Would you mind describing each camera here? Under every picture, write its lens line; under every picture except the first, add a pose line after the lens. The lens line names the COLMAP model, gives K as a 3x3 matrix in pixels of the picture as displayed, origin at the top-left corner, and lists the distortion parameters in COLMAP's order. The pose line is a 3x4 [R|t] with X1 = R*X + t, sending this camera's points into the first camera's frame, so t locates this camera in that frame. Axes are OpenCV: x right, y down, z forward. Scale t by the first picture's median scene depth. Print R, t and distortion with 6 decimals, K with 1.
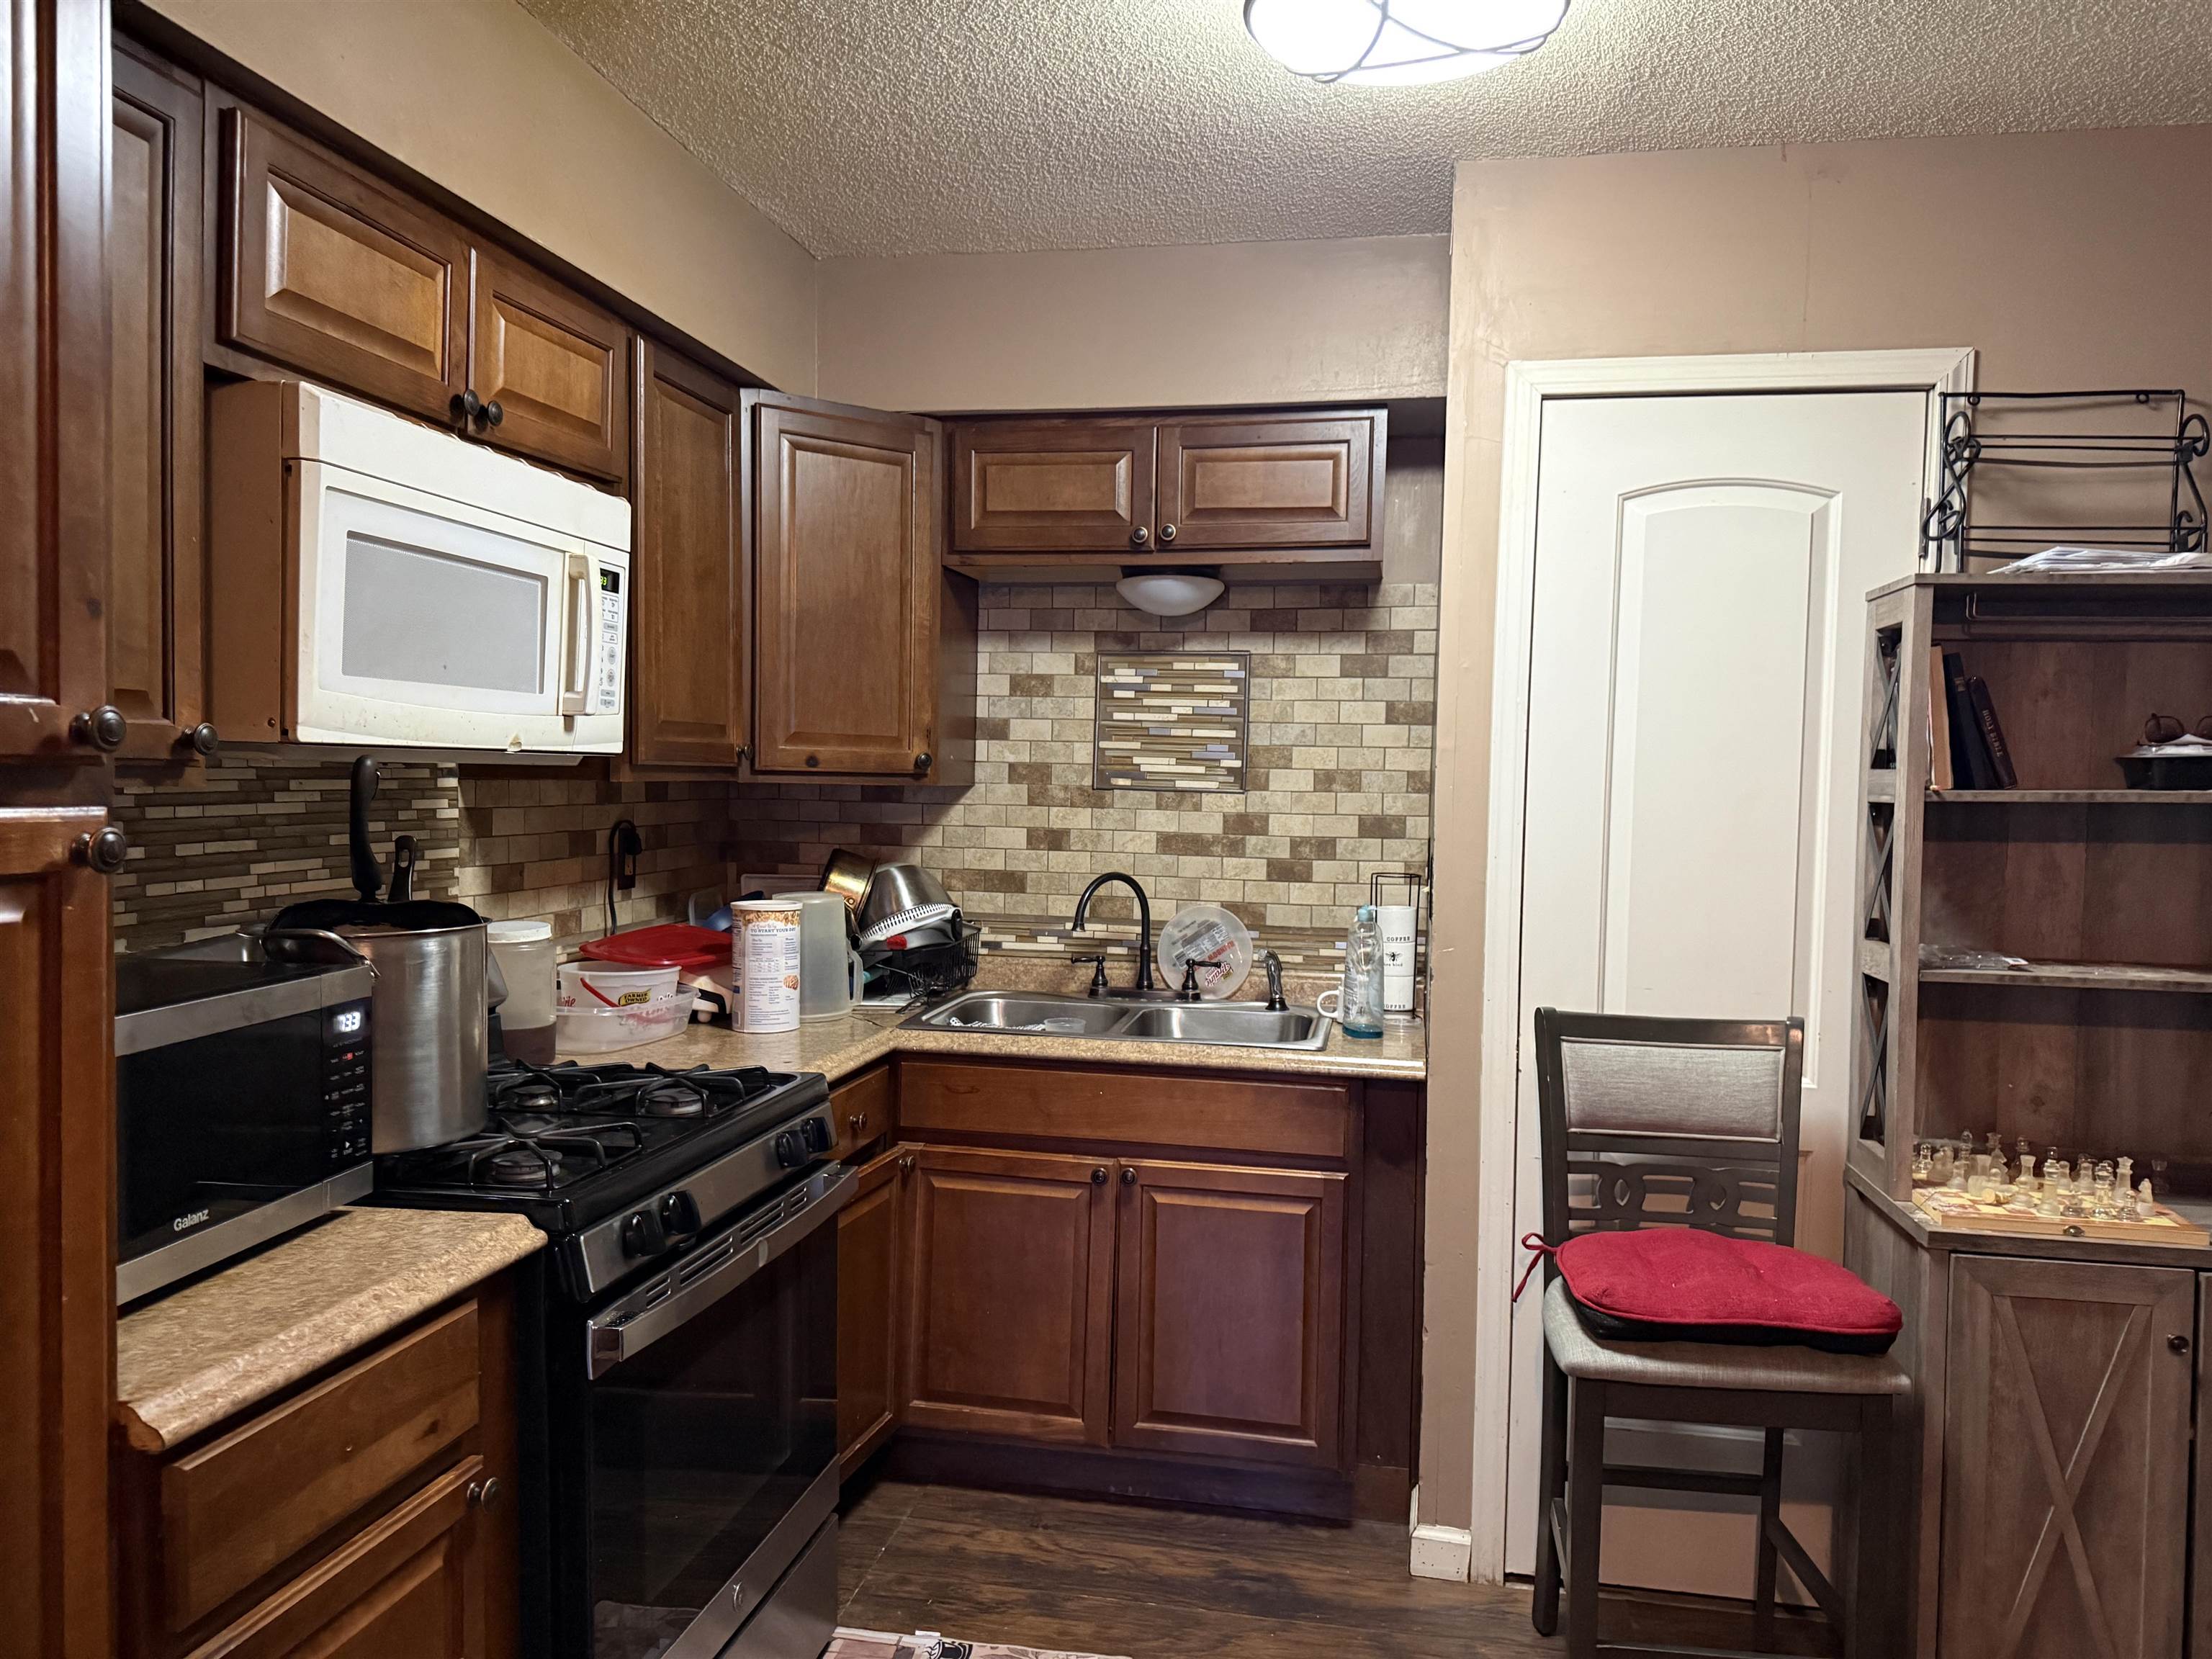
lens RADIAL K [[1578.3, 0, 1106.0], [0, 1578.3, 829.5], [0, 0, 1]] dist [0.047478, -0.000652]
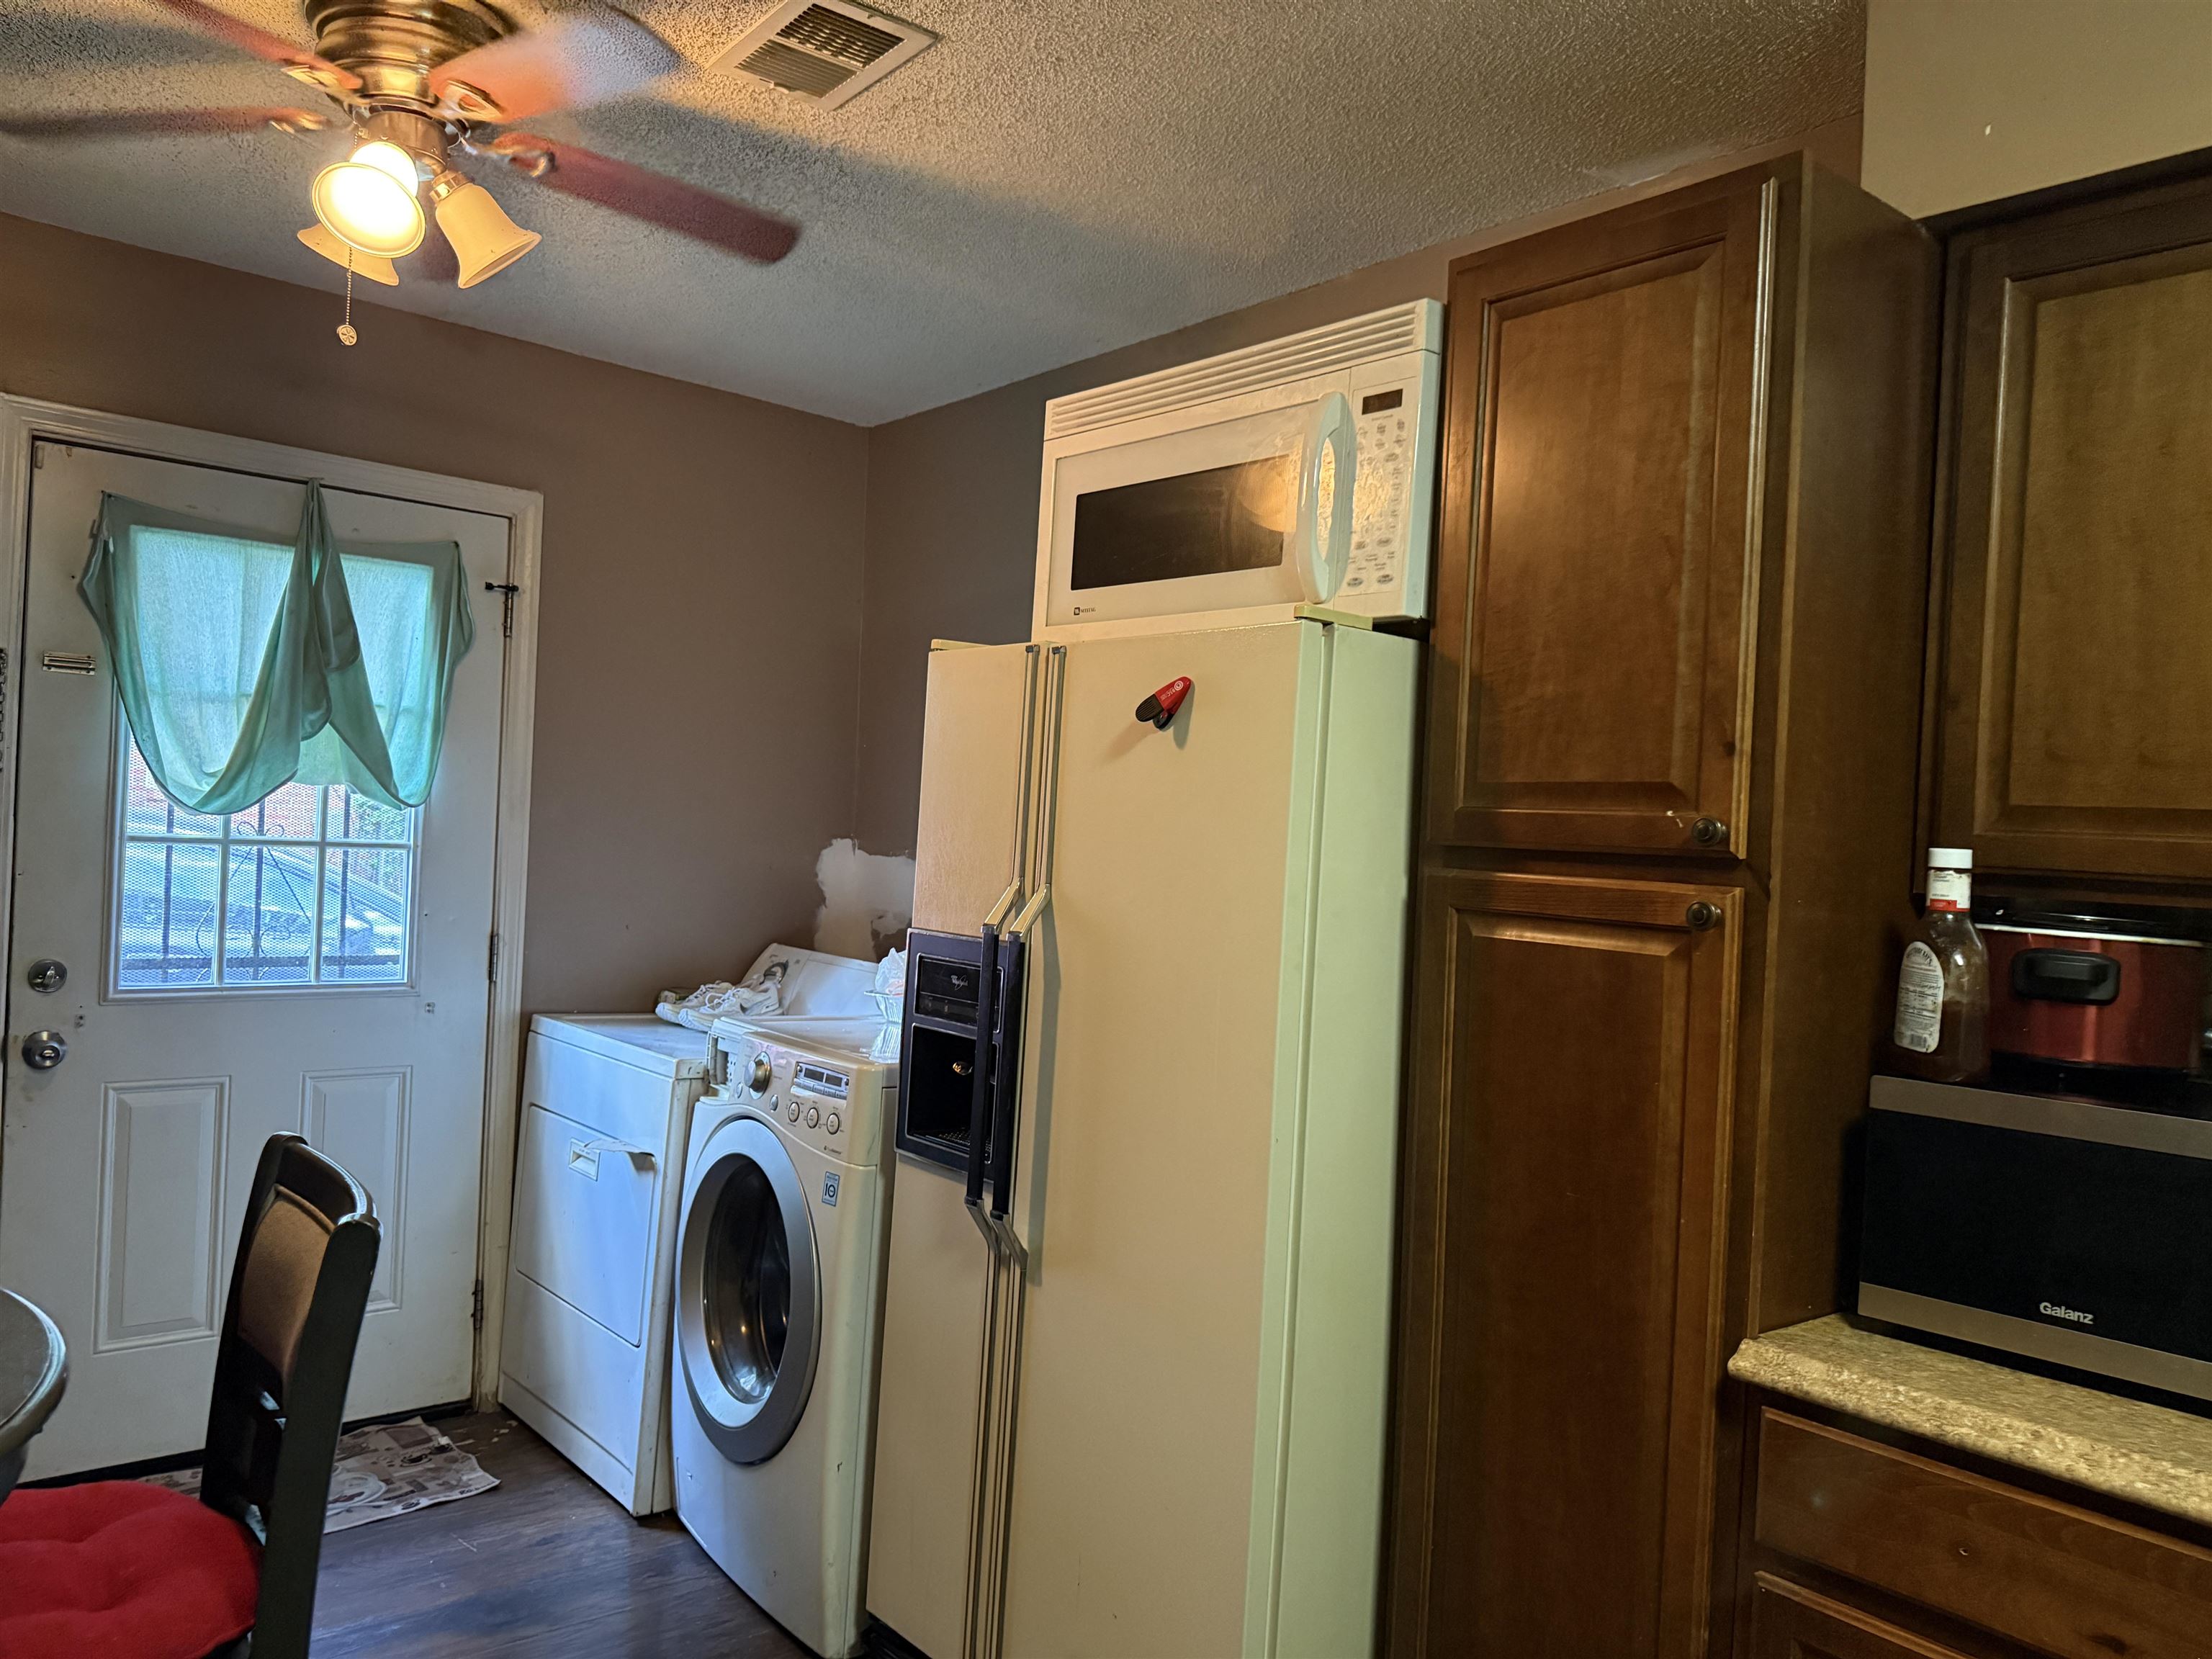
lens RADIAL K [[1588.0, 0, 1106.2], [0, 1588.0, 835.2], [0, 0, 1]] dist [0.028837, -0.027726]
pose [[-0.621636, -0.049180, -0.781761, 0.381826], [-0.090246, 0.995878, 0.009111, -0.011095], [0.778090, 0.076214, -0.623512, 0.676675]]
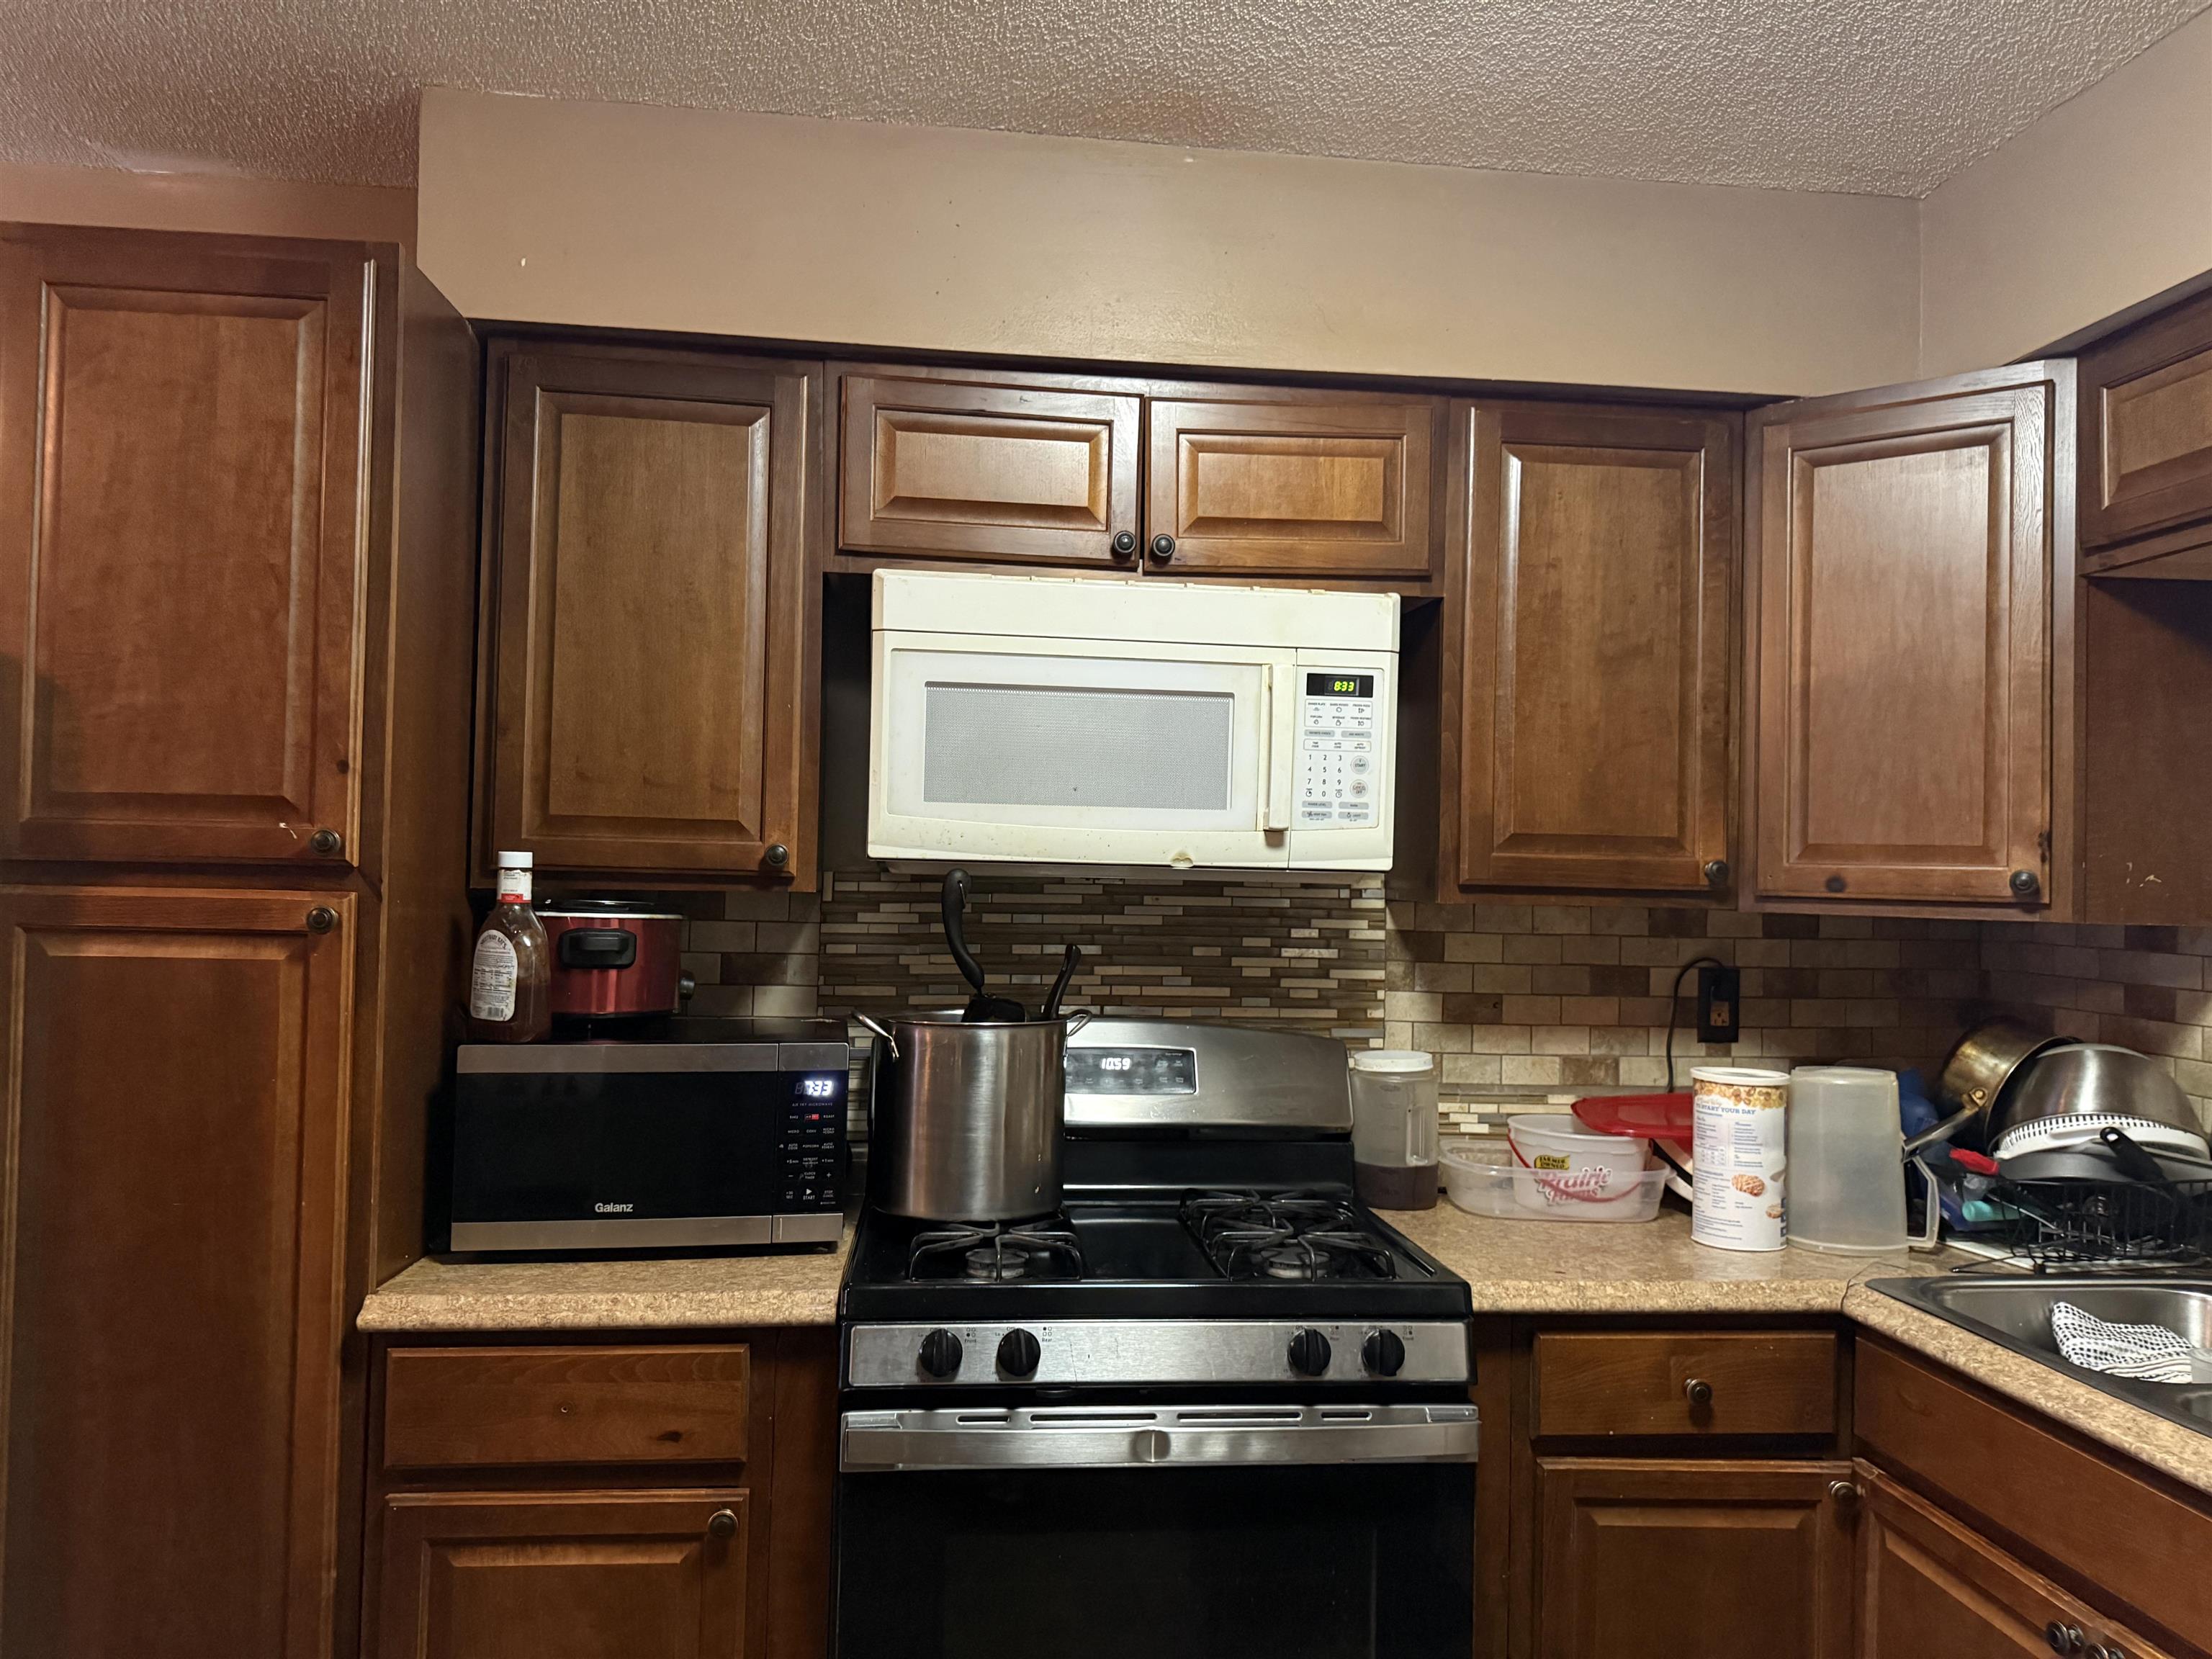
lens RADIAL K [[1527.3, 0, 1111.2], [0, 1527.3, 826.2], [0, 0, 1]] dist [0.121711, -0.184831]
pose [[0.291002, -0.042541, -0.955776, 0.487885], [-0.051542, 0.996863, -0.060062, -0.012469], [0.955333, 0.066741, 0.287896, 0.594847]]
